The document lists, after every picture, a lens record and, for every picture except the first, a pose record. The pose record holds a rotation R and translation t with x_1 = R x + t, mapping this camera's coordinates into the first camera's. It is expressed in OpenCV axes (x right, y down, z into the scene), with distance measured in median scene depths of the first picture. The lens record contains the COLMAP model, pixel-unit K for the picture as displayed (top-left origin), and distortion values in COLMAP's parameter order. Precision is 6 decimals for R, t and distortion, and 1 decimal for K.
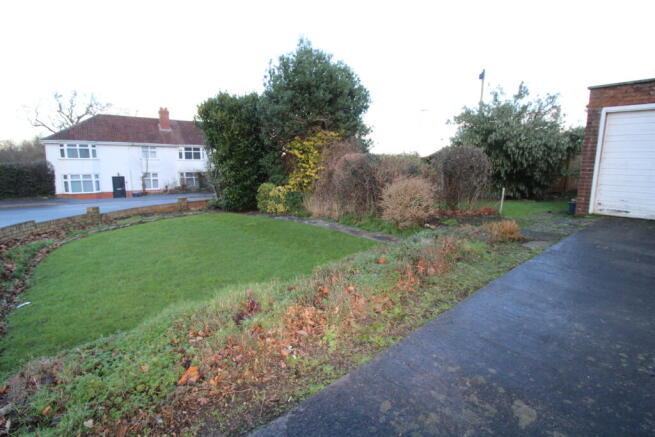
lens RADIAL K [[305.5, 0, 329.2], [0, 305.5, 216.1], [0, 0, 1]] dist [-0.001092, -0.000451]
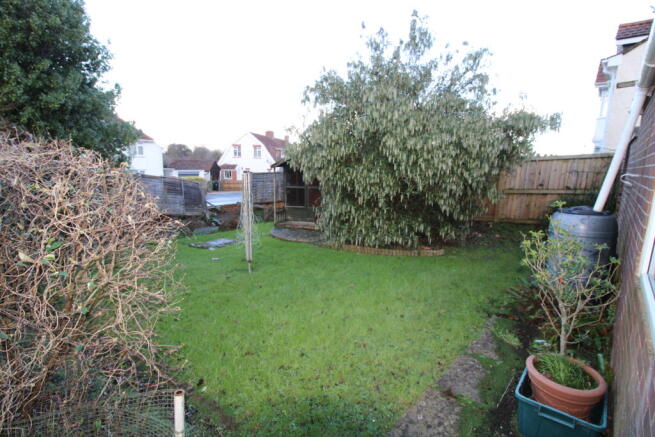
lens RADIAL K [[305.5, 0, 325.3], [0, 305.5, 218.9], [0, 0, 1]] dist [-0.001092, -0.000451]
pose [[0.987215, -0.011711, 0.158965, 0.401252], [0.007665, 0.999631, 0.026043, -0.124190], [-0.159212, -0.024491, 0.986941, 0.528058]]
